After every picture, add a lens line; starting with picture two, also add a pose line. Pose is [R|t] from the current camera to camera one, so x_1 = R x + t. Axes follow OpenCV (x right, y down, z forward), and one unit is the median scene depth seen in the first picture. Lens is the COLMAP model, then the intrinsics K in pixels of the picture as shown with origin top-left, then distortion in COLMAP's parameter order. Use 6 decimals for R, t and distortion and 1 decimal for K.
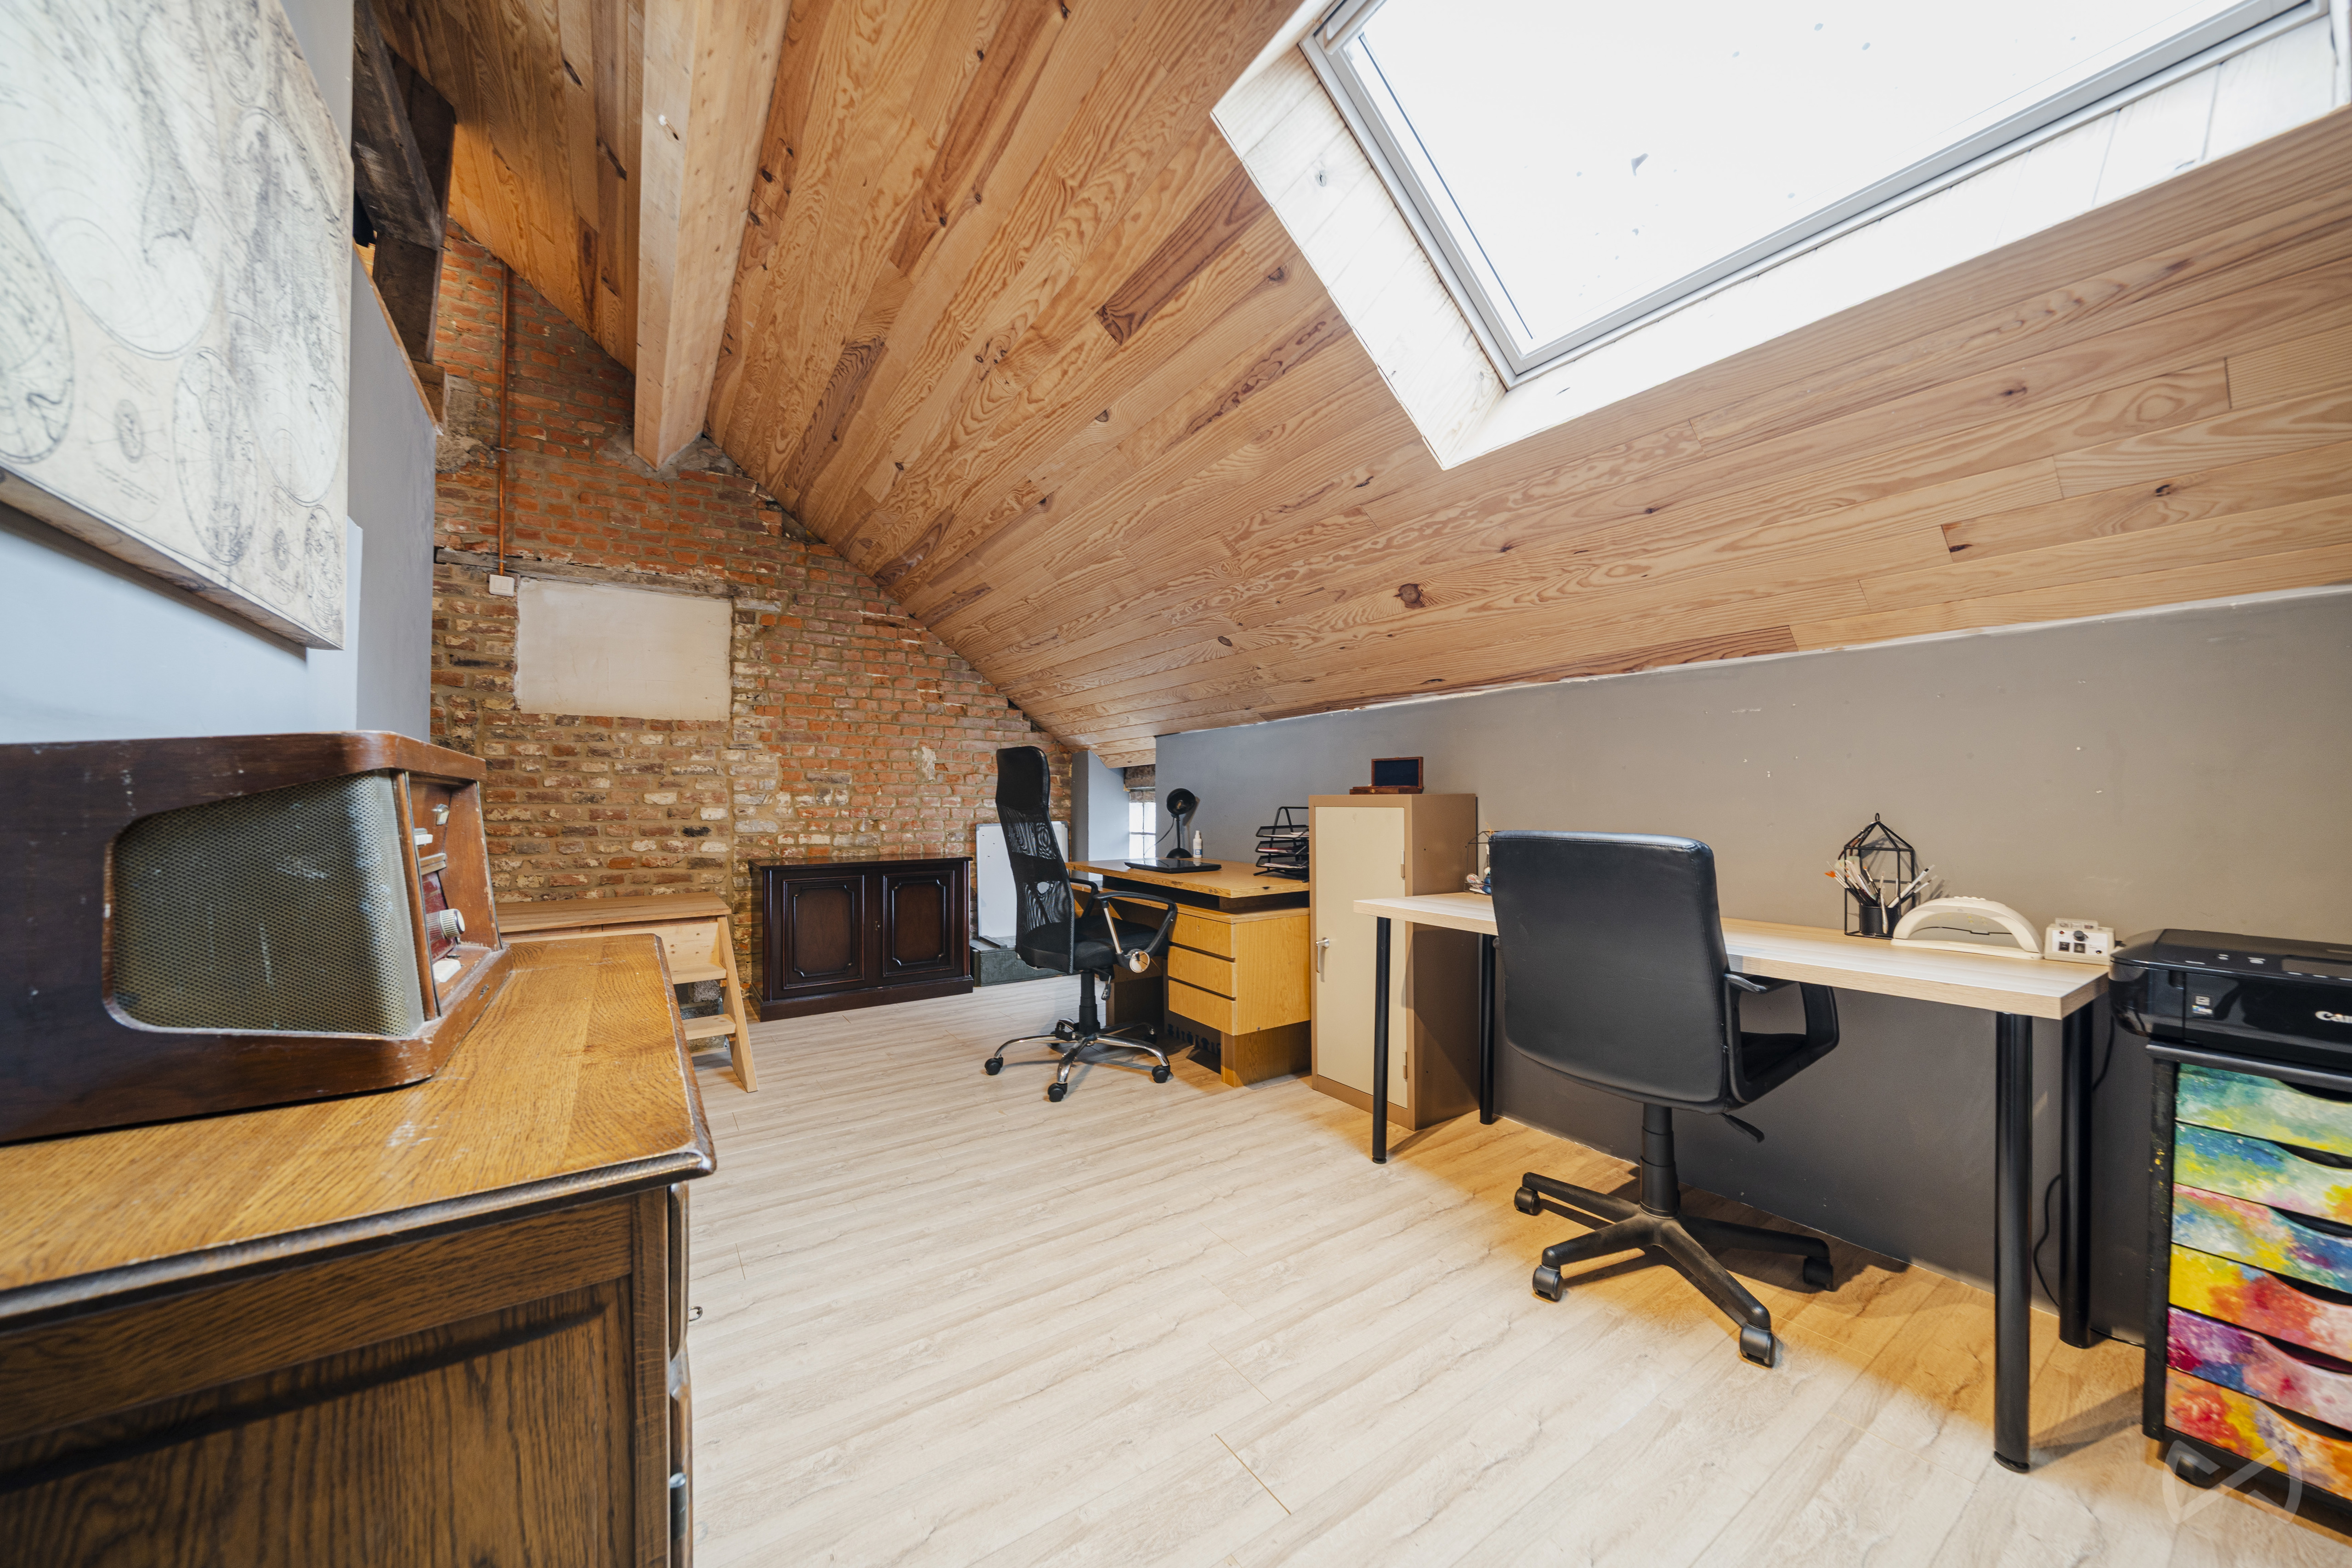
lens RADIAL K [[801.3, 0, 1192.9], [0, 801.3, 791.9], [0, 0, 1]] dist [-0.006994, 0.000092]
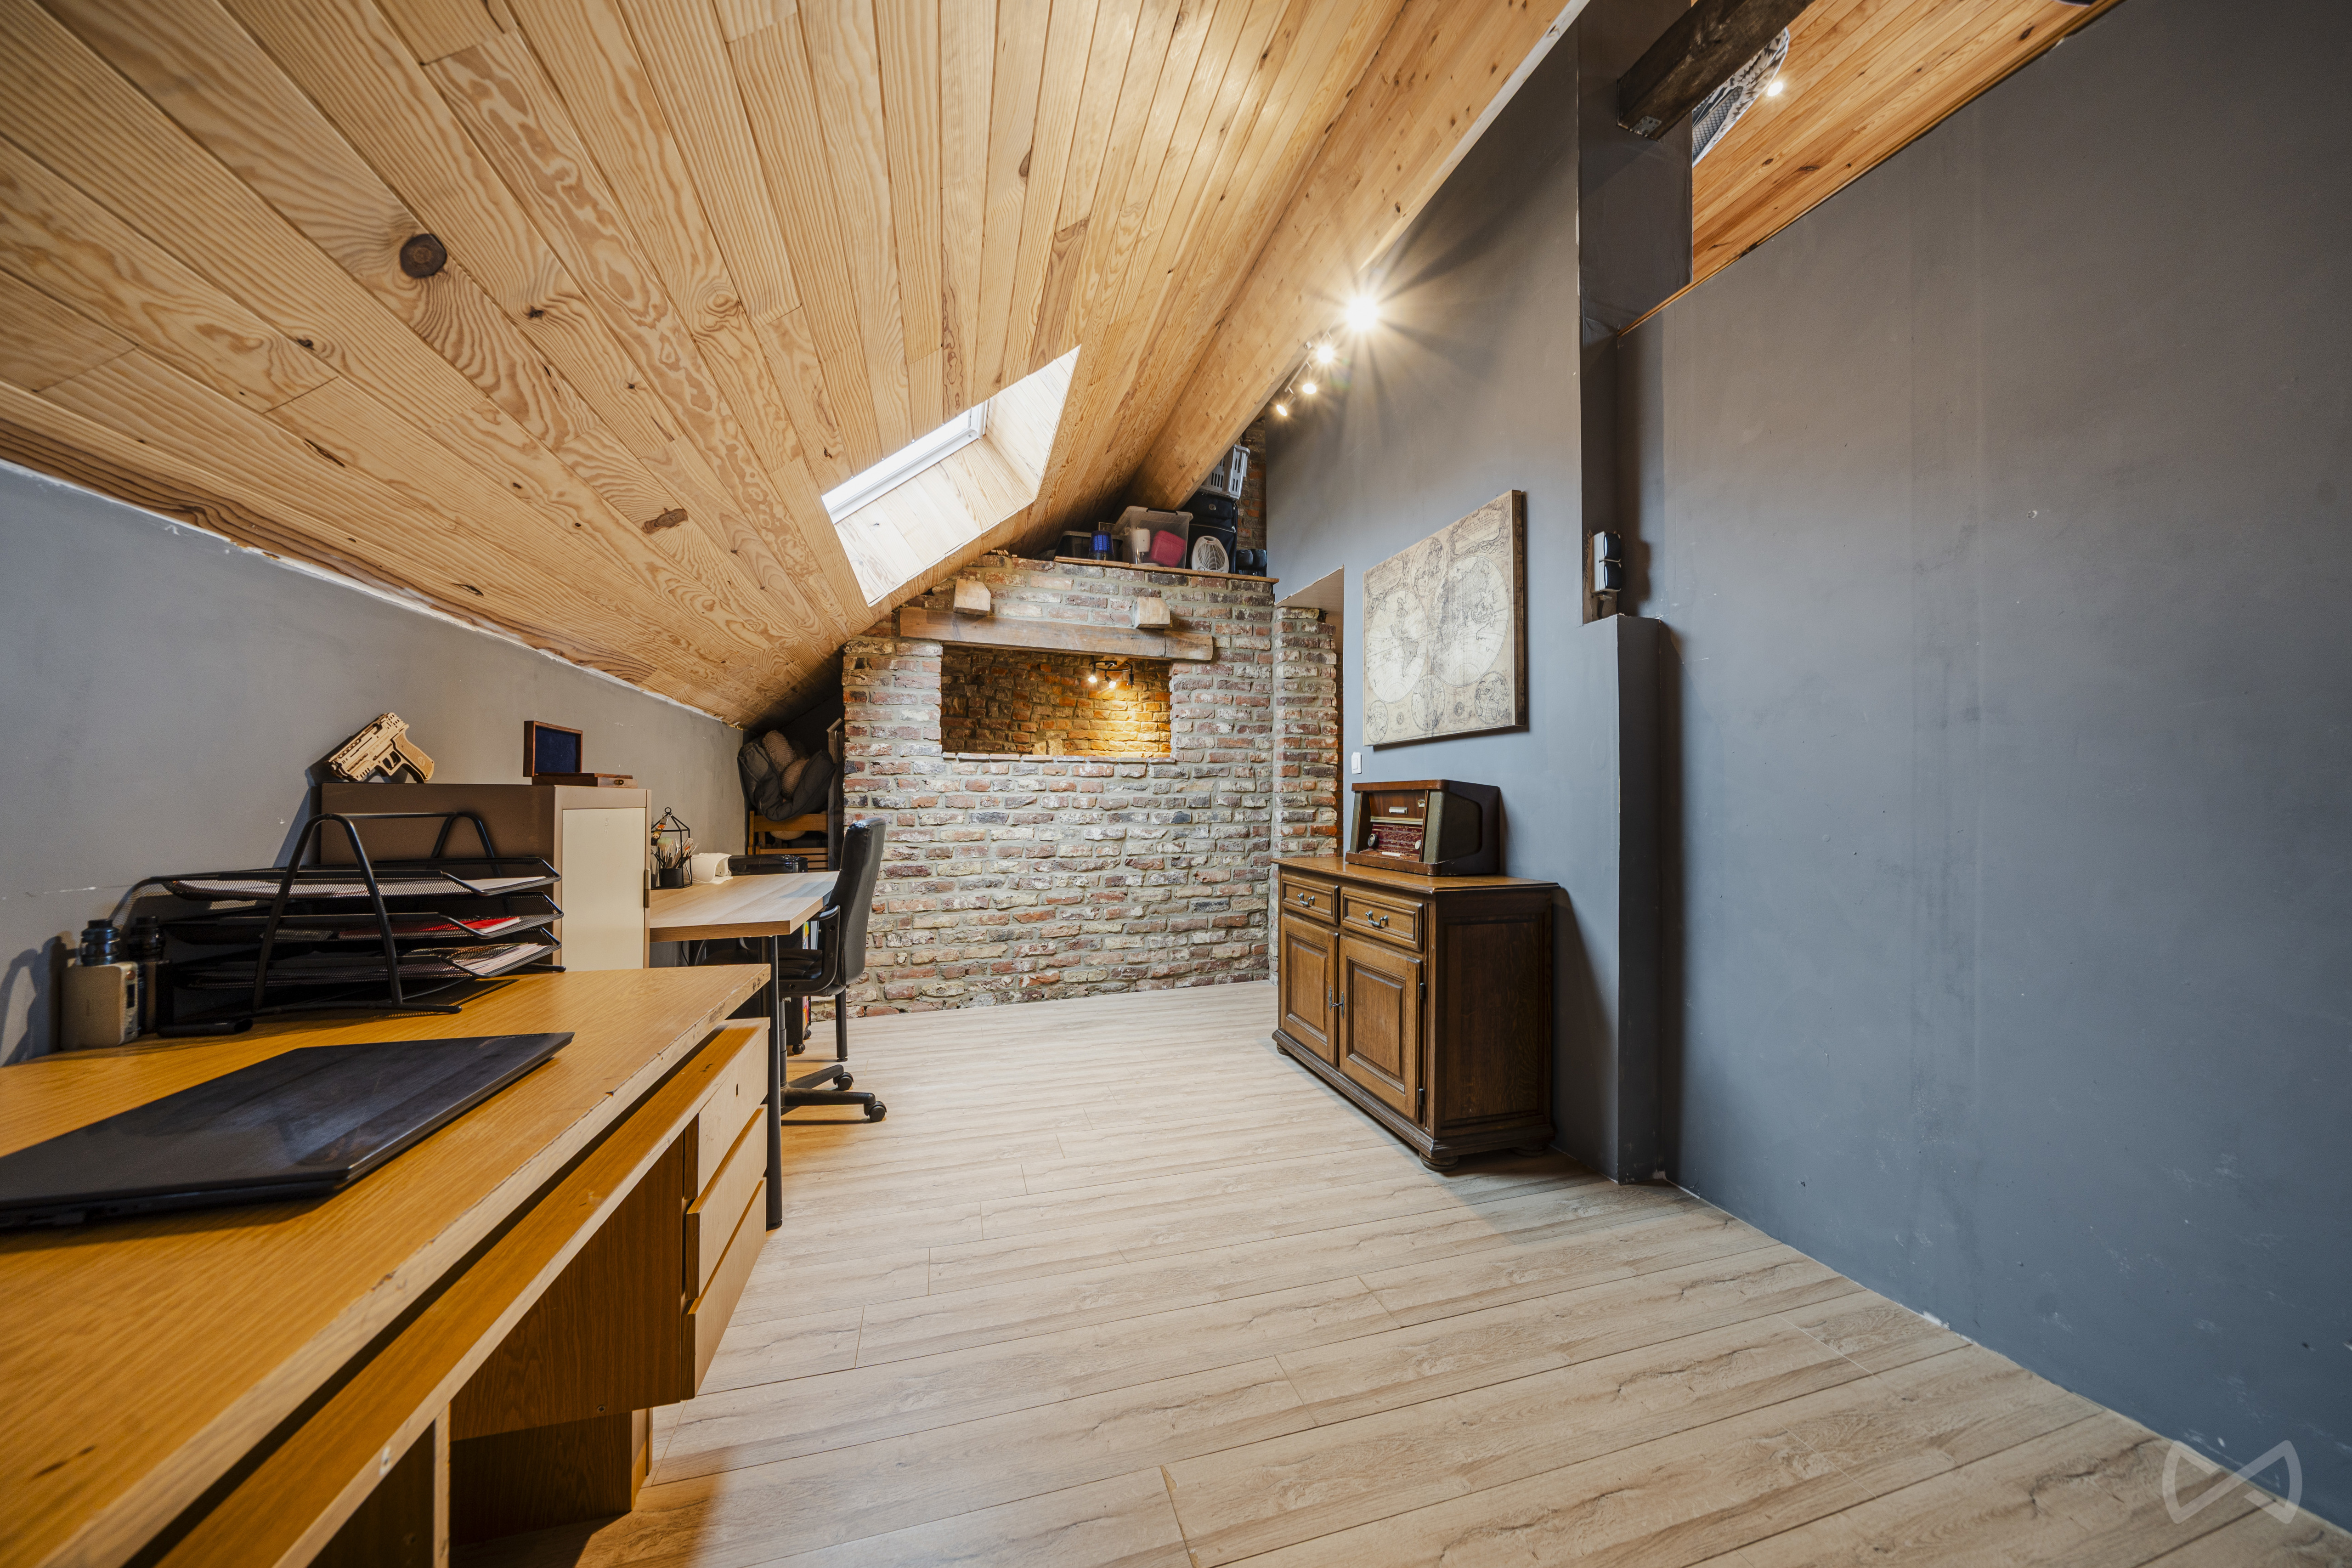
lens RADIAL K [[833.8, 0, 1193.2], [0, 833.8, 796.4], [0, 0, 1]] dist [-0.007726, -0.000345]
pose [[-0.955737, 0.005550, 0.294171, -0.485110], [0.003514, 0.999966, -0.007450, 0.021224], [-0.294202, -0.006086, -0.955724, 1.829722]]
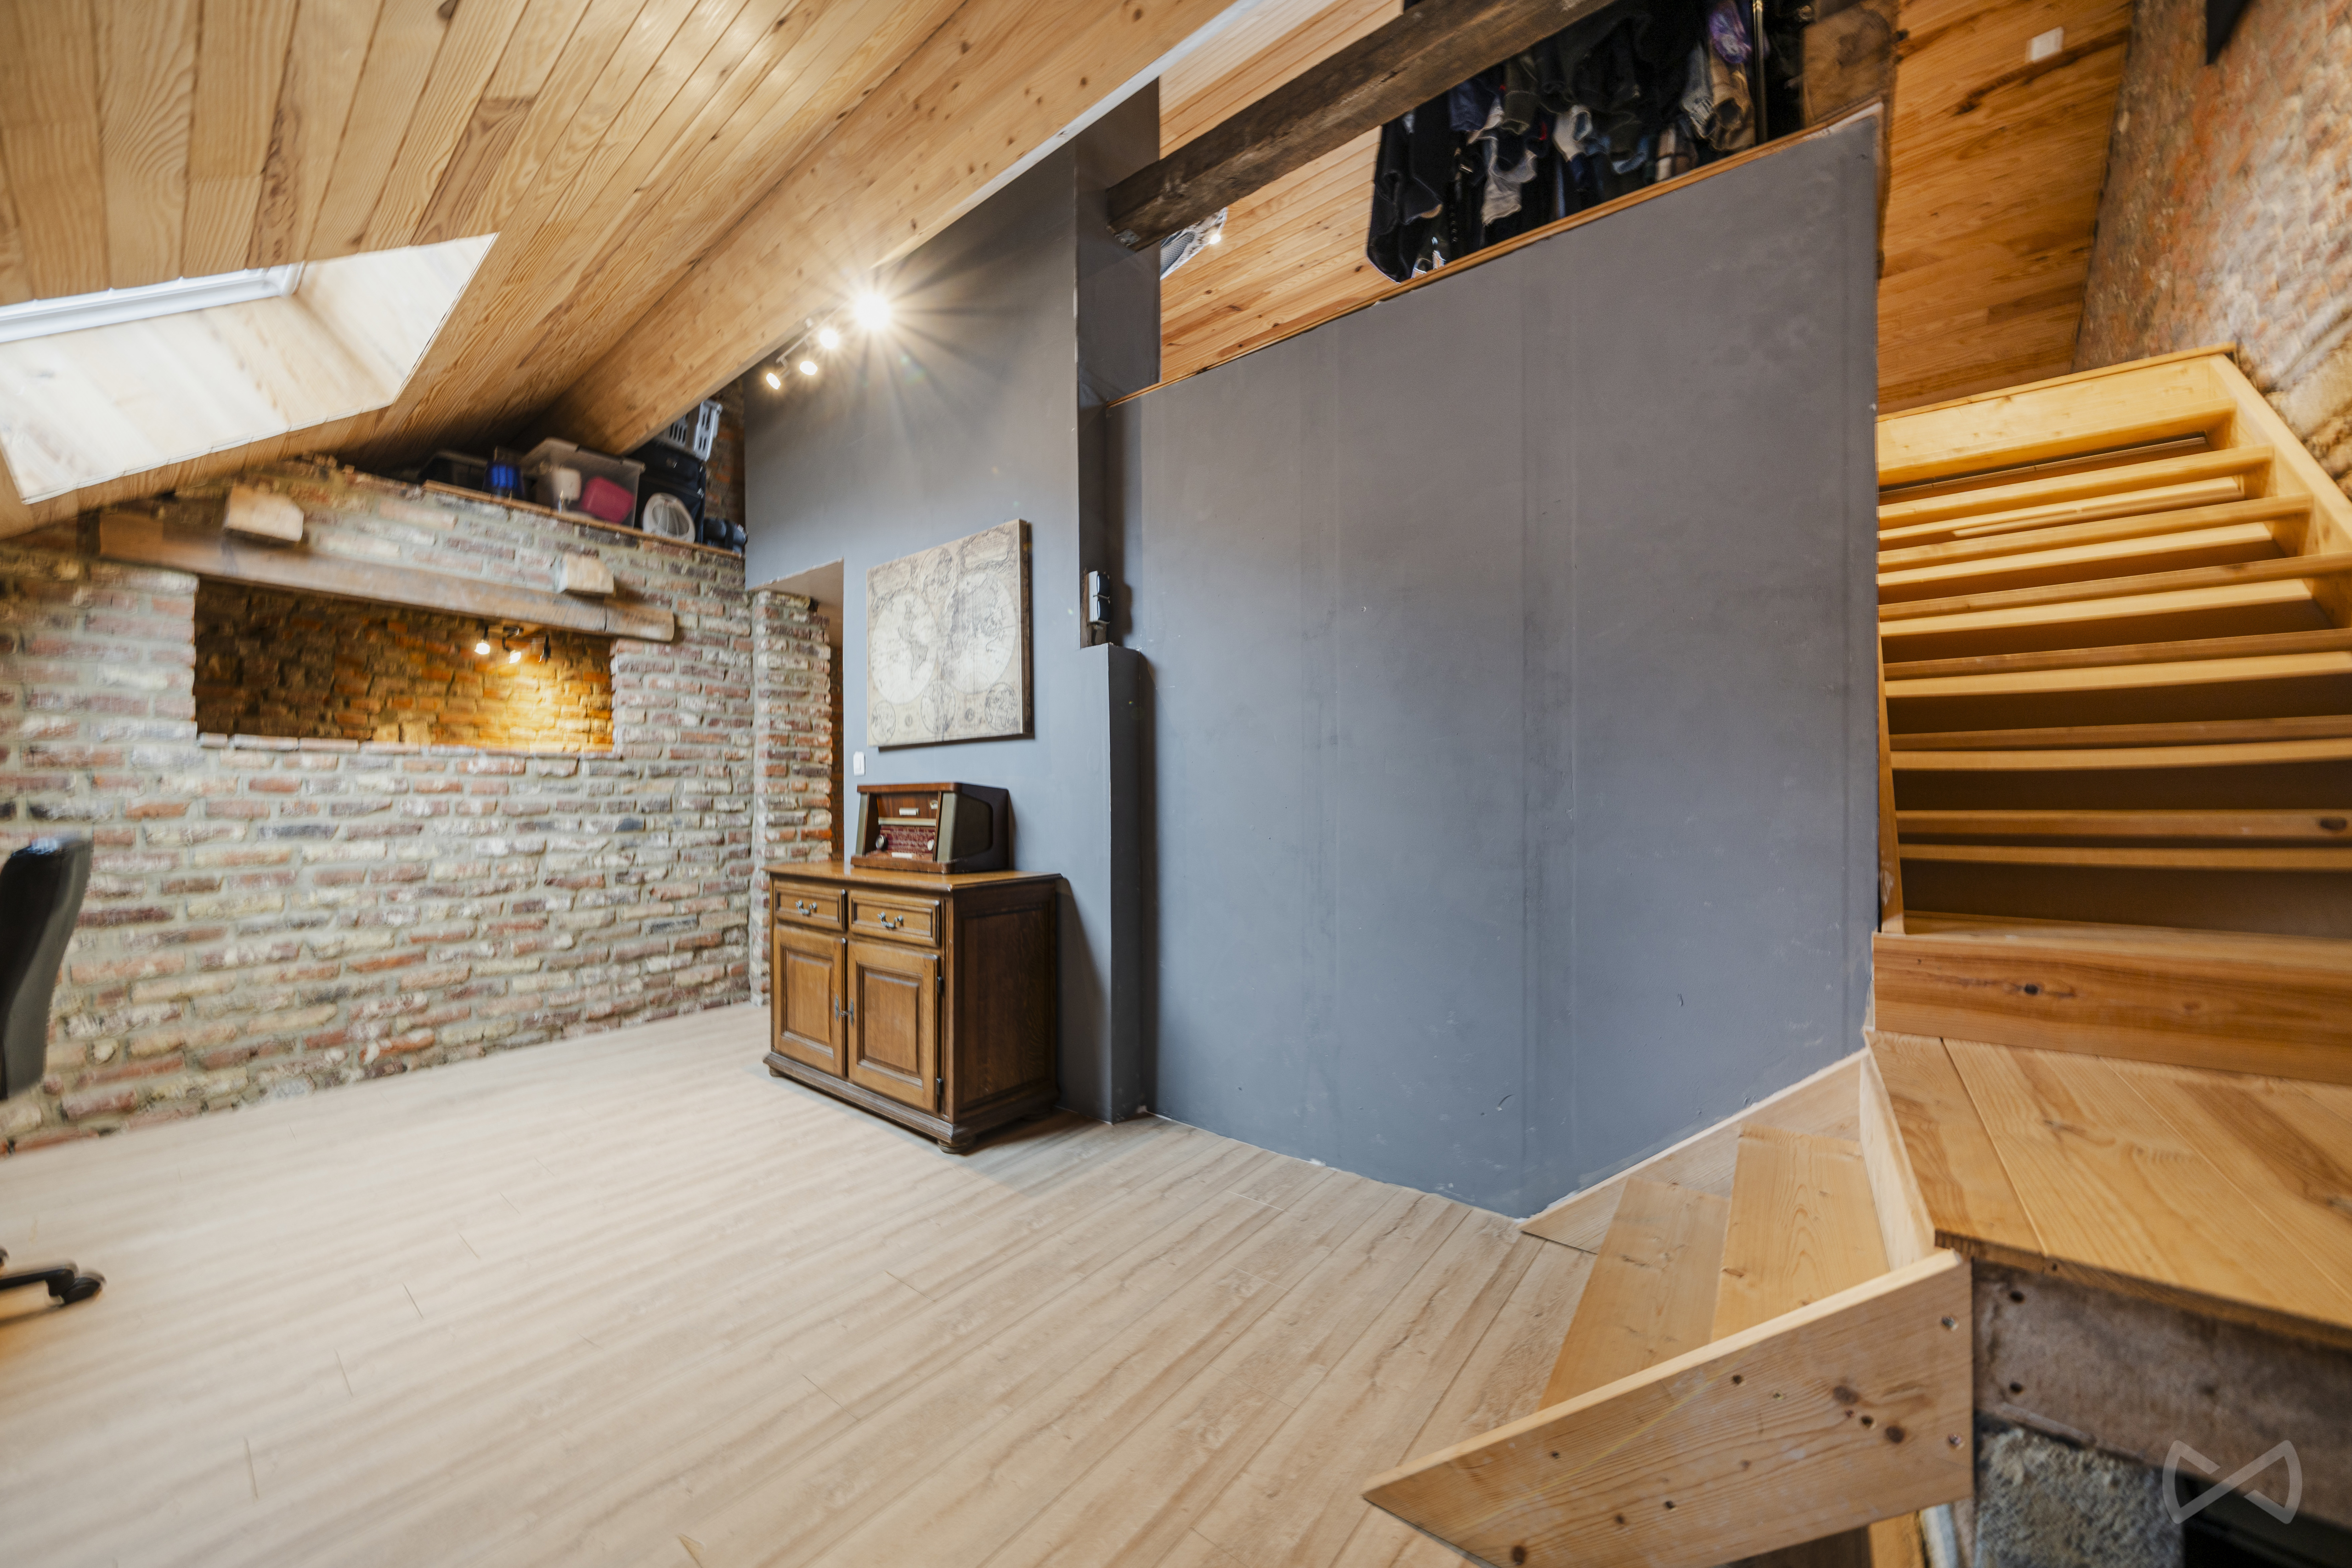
lens RADIAL K [[833.8, 0, 1193.2], [0, 833.8, 796.4], [0, 0, 1]] dist [-0.007726, -0.000345]
pose [[-0.956352, 0.011449, -0.291994, -0.460723], [0.012841, 0.999913, -0.002854, 0.020078], [0.291936, -0.006479, -0.956416, 1.870018]]
